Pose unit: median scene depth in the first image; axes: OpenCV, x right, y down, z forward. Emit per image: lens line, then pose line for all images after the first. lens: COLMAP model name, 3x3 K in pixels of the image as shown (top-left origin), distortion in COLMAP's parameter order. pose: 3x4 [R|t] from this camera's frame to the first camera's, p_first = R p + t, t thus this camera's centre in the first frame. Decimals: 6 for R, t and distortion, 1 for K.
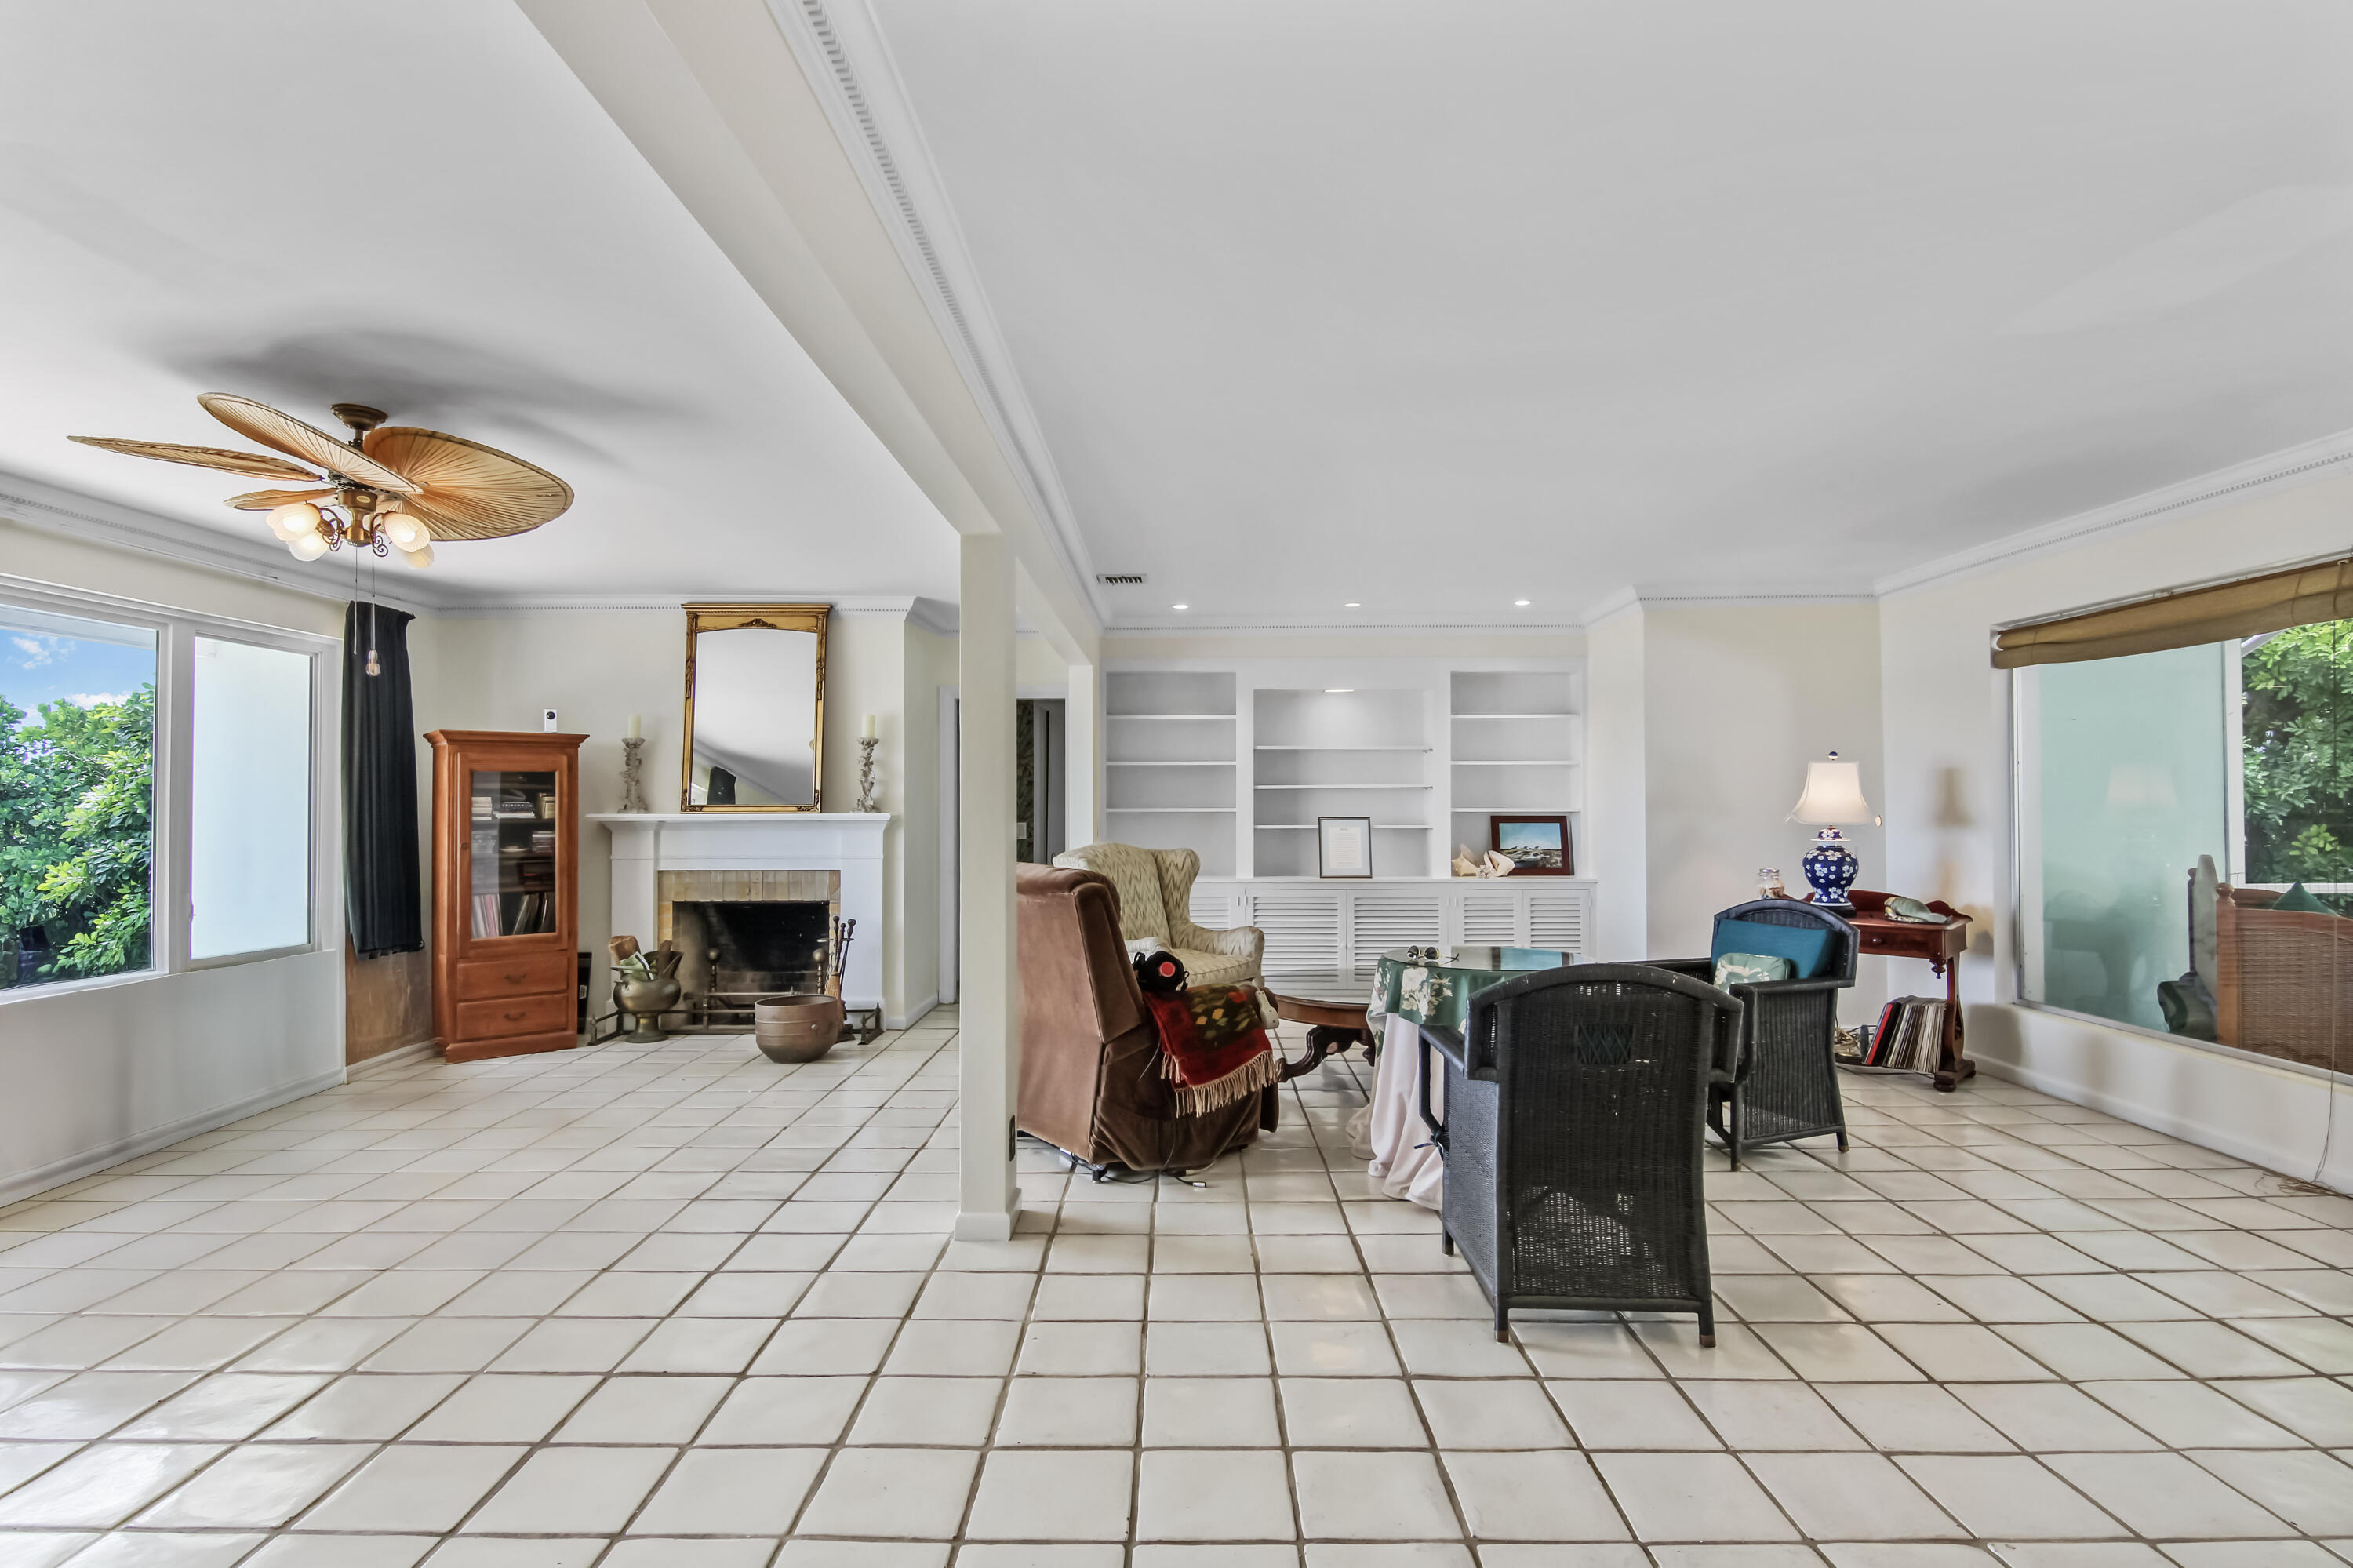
lens RADIAL K [[1214.8, 0, 1189.3], [0, 1214.8, 786.4], [0, 0, 1]] dist [-0.001478, -0.004190]
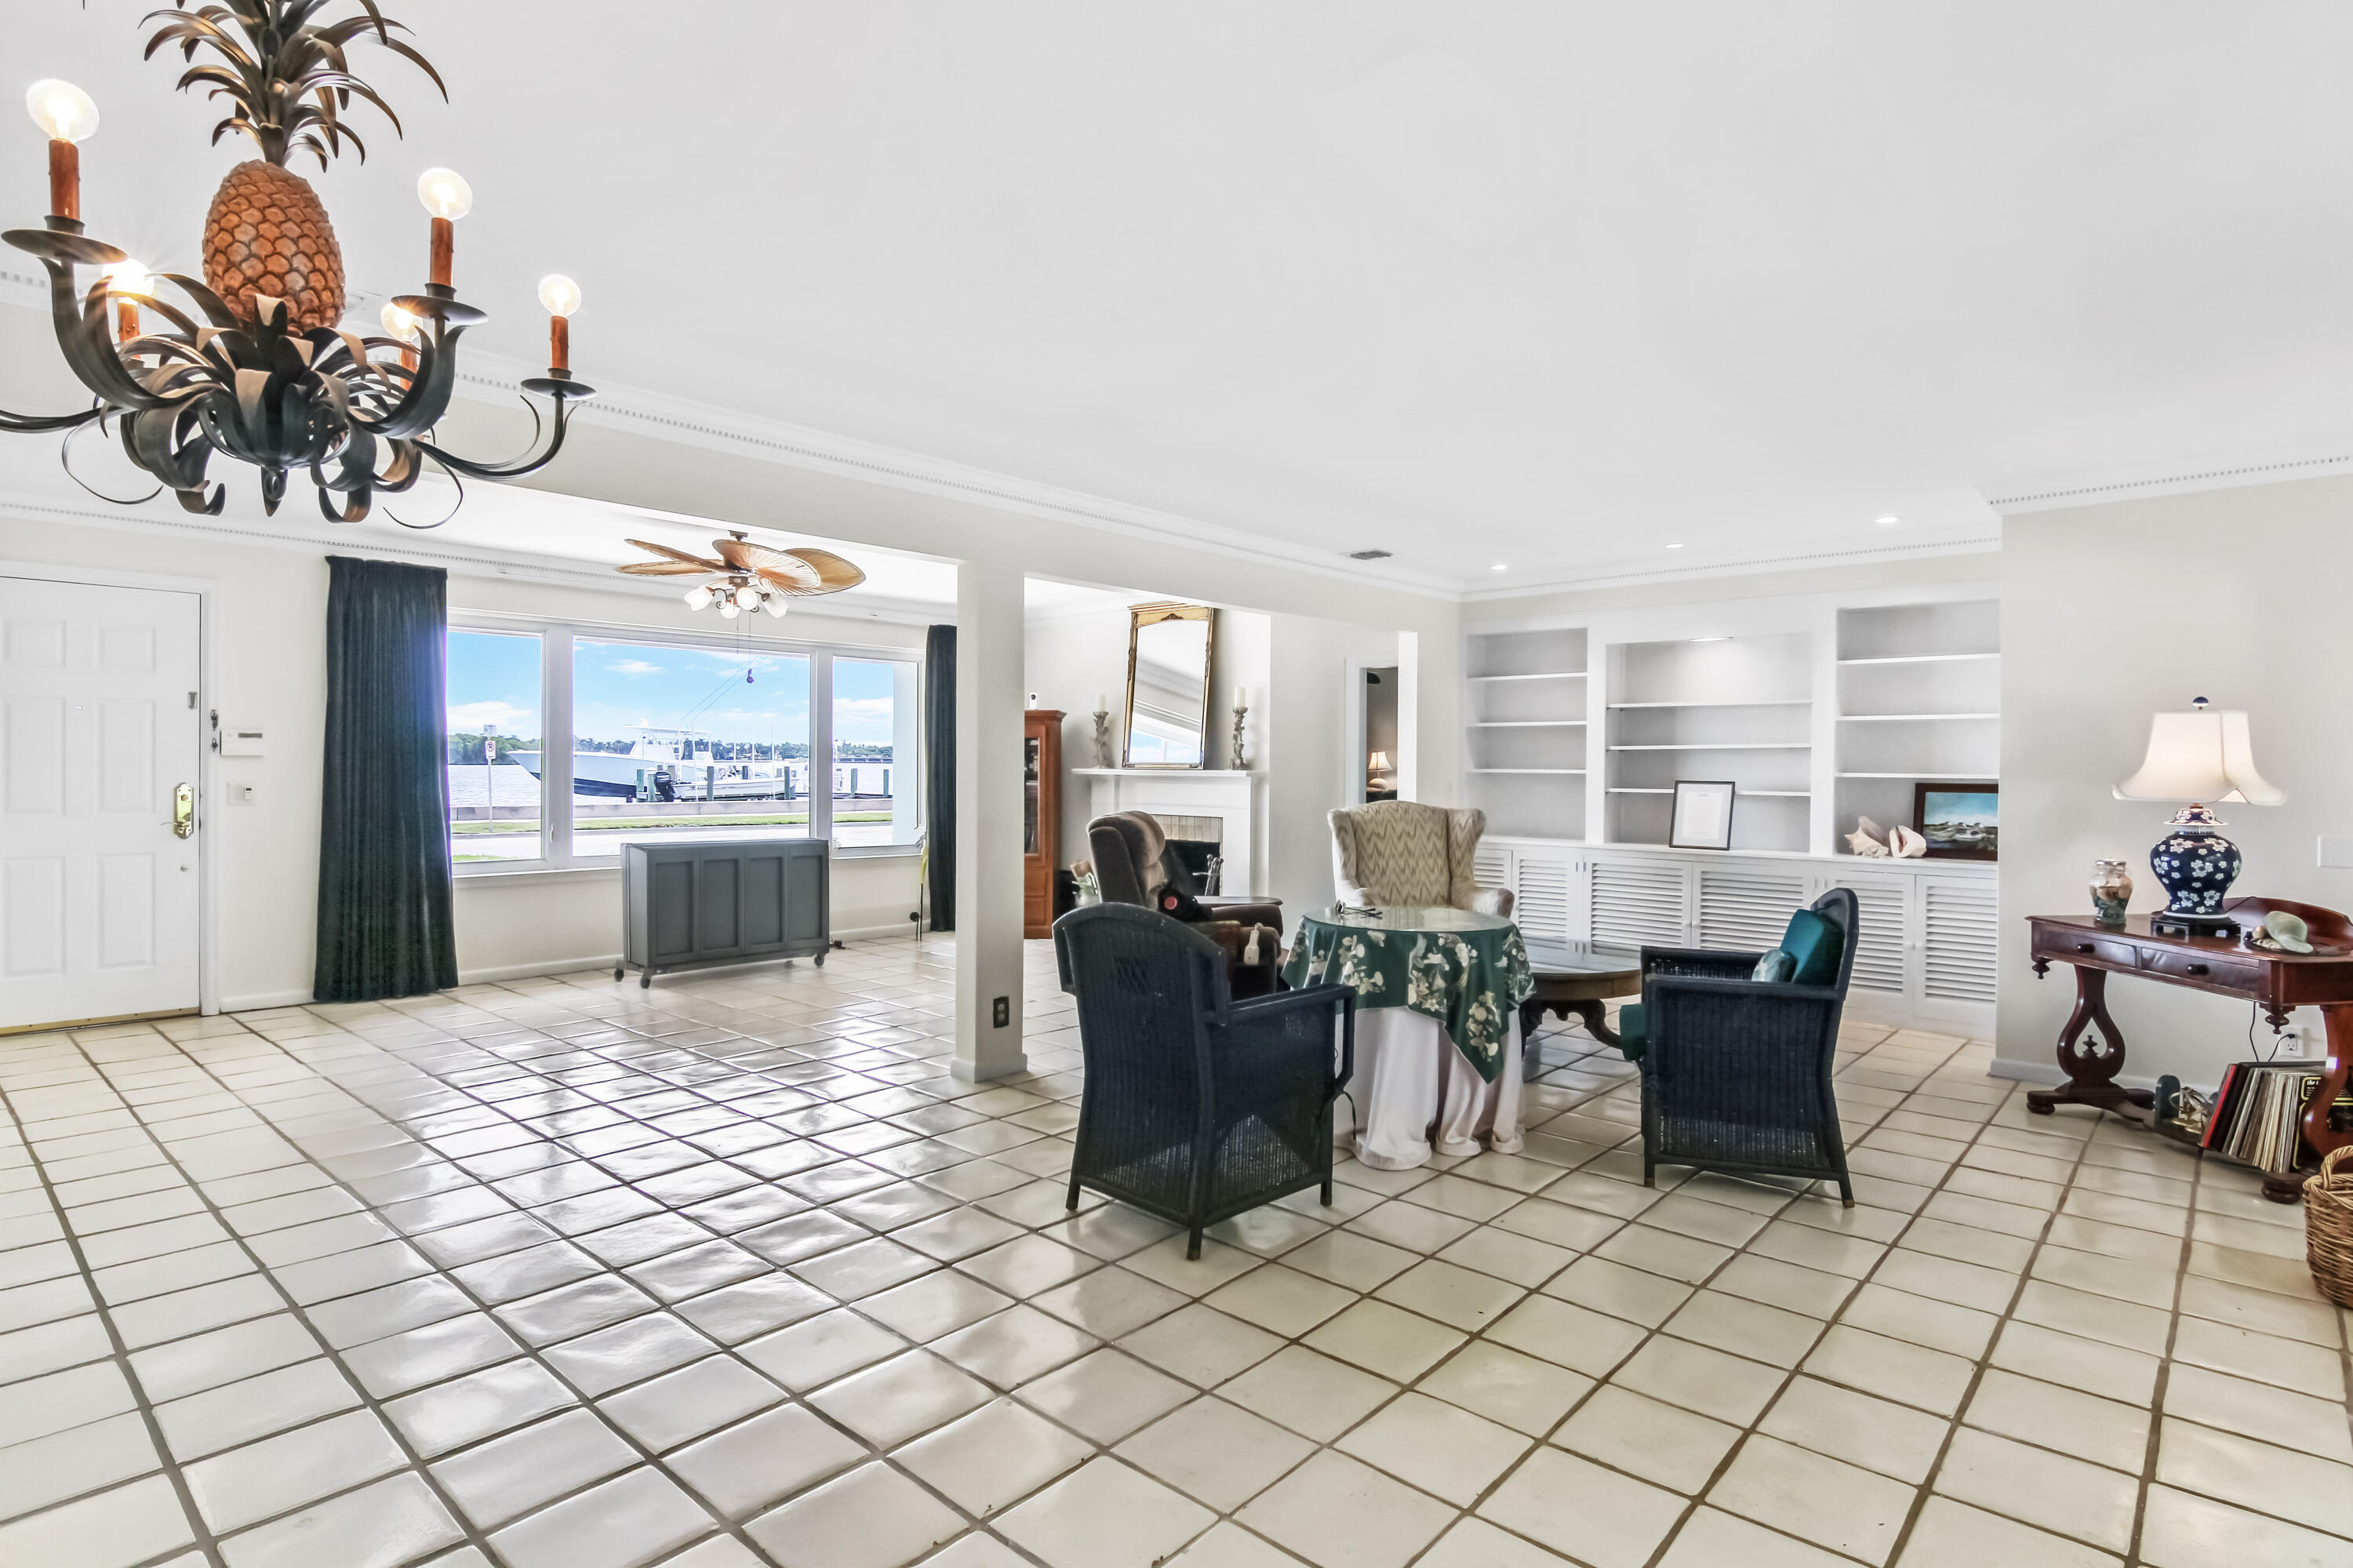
lens RADIAL K [[1214.8, 0, 1185.1], [0, 1214.8, 783.8], [0, 0, 1]] dist [-0.001478, -0.004190]
pose [[0.741540, 0.018407, -0.670656, 0.491295], [0.002123, 0.999554, 0.029783, -0.000605], [0.670906, -0.023509, 0.741170, 0.082178]]
